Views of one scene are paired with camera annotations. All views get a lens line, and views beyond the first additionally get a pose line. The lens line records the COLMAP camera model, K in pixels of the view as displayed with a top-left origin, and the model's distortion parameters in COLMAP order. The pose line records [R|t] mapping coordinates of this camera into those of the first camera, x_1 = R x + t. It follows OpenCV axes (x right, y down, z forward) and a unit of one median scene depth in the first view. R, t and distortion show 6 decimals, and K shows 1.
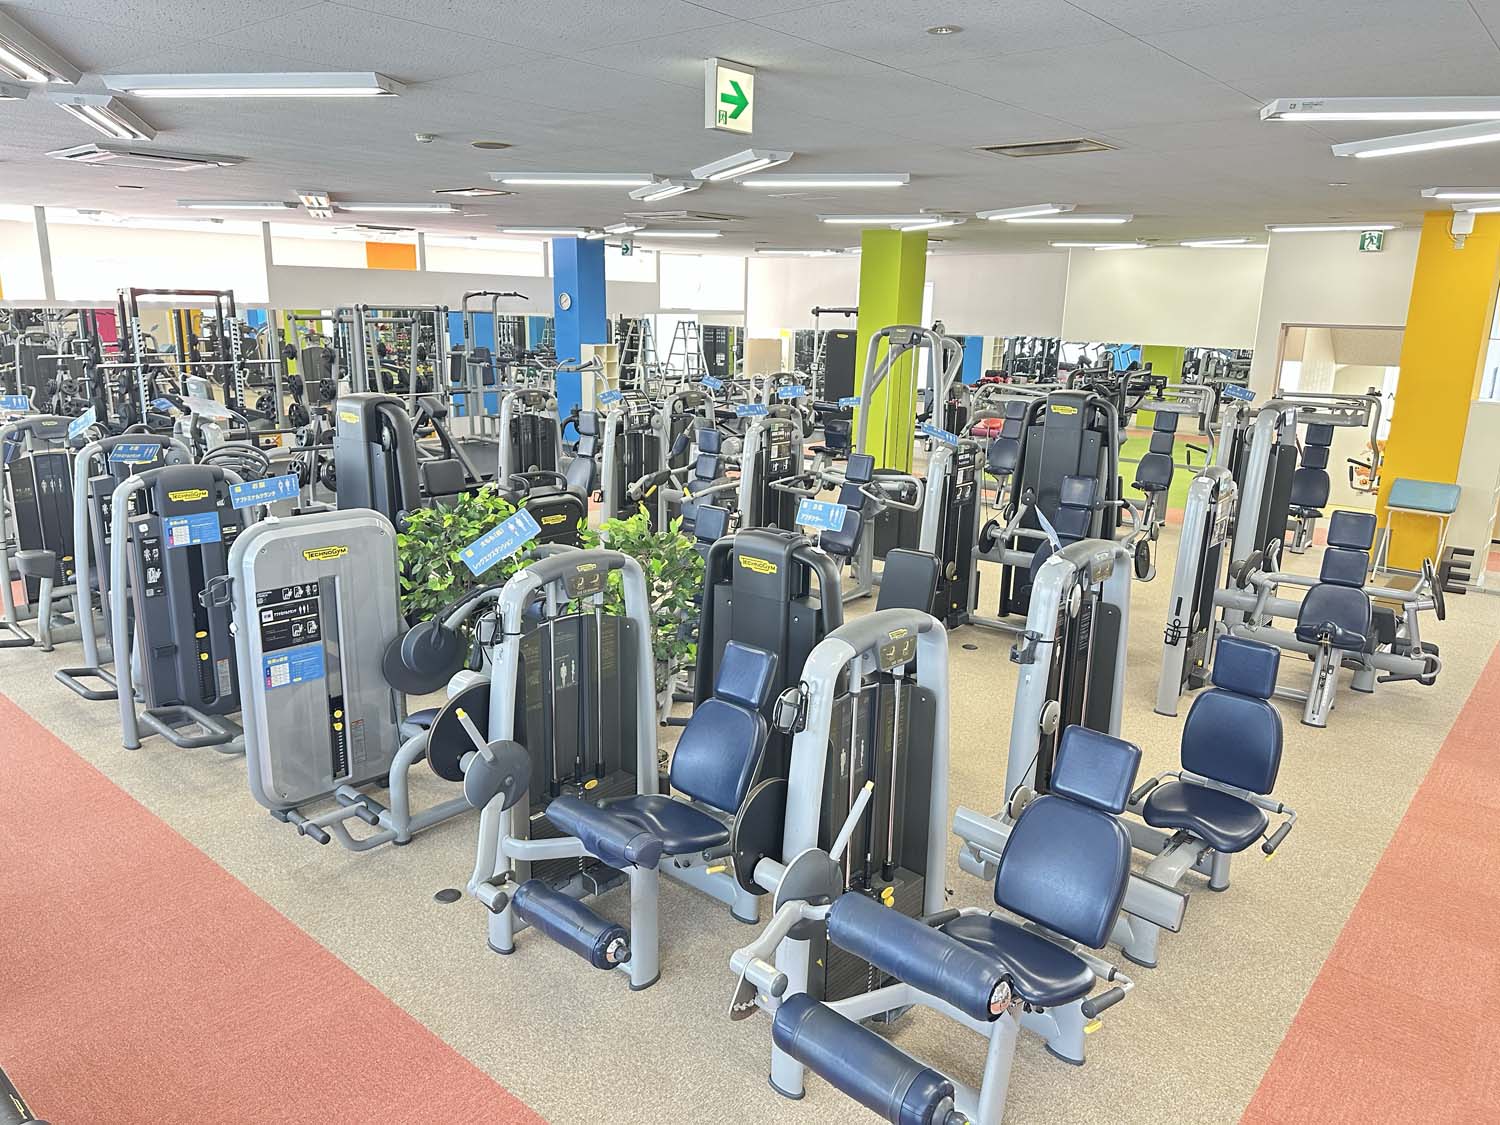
lens RADIAL K [[1041.7, 0, 760.8], [0, 1041.7, 558.9], [0, 0, 1]] dist [0.124023, -0.177575]
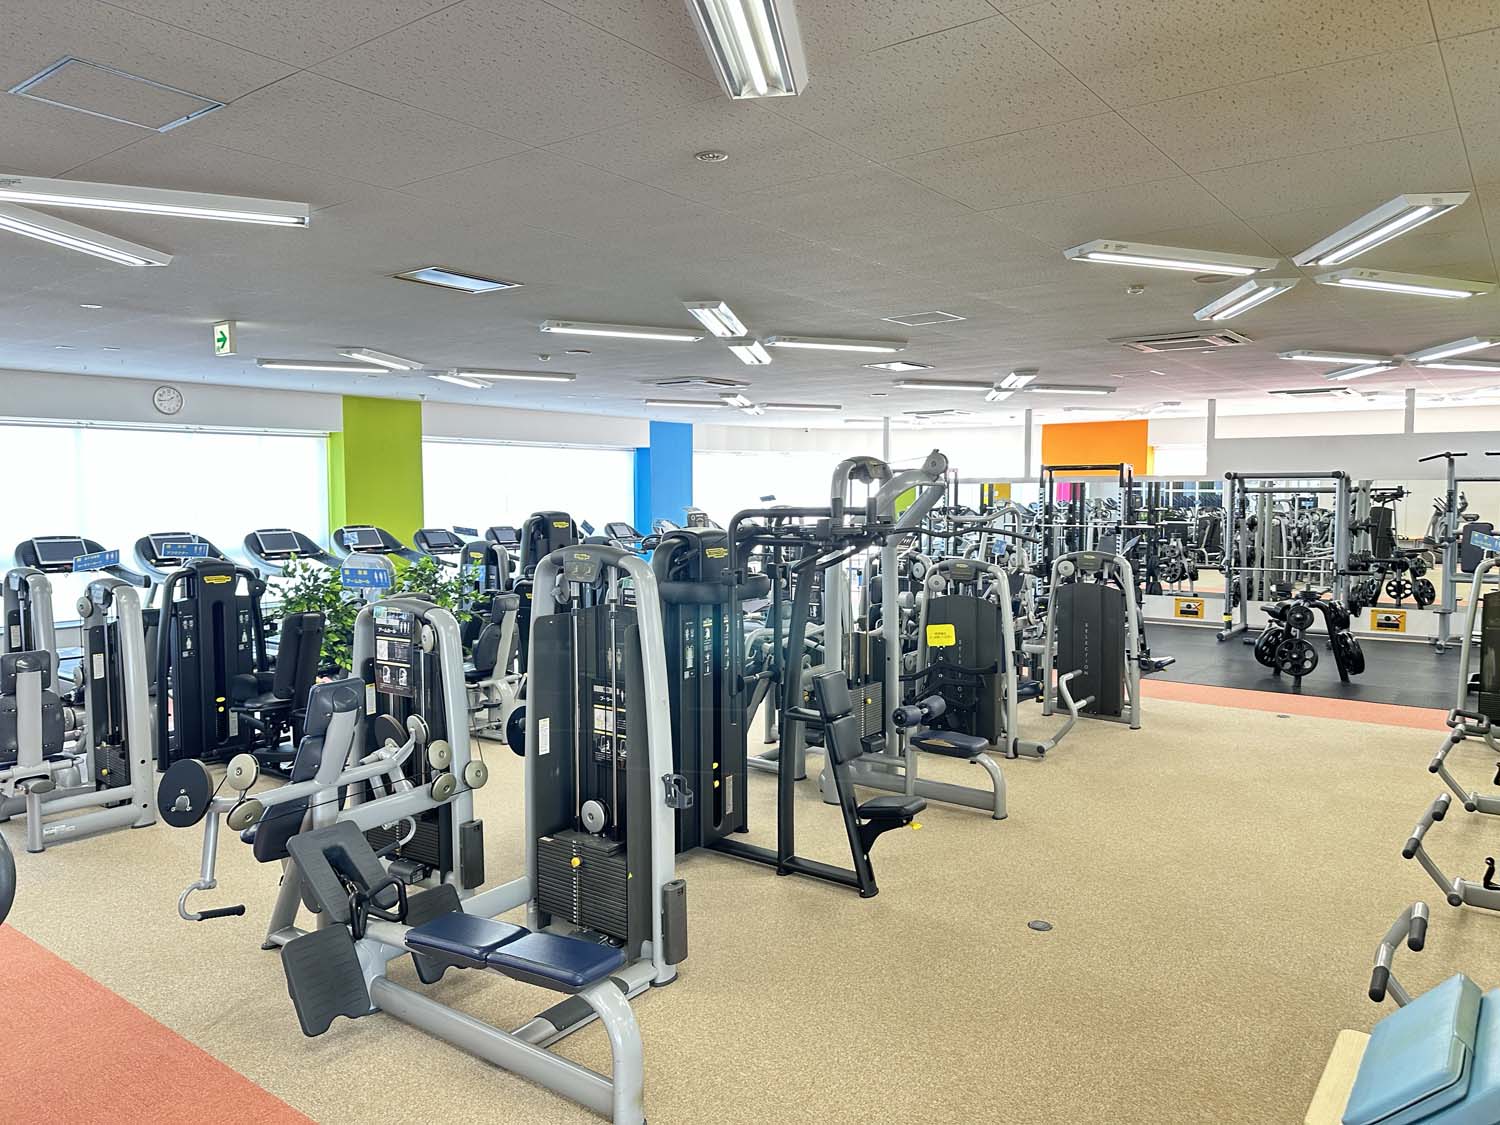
lens RADIAL K [[1041.7, 0, 760.8], [0, 1041.7, 558.9], [0, 0, 1]] dist [0.124023, -0.177575]
pose [[0.066170, 0.042147, -0.996918, 1.491532], [-0.231088, 0.972591, 0.025780, -0.240465], [0.970680, 0.228670, 0.074096, 1.424263]]
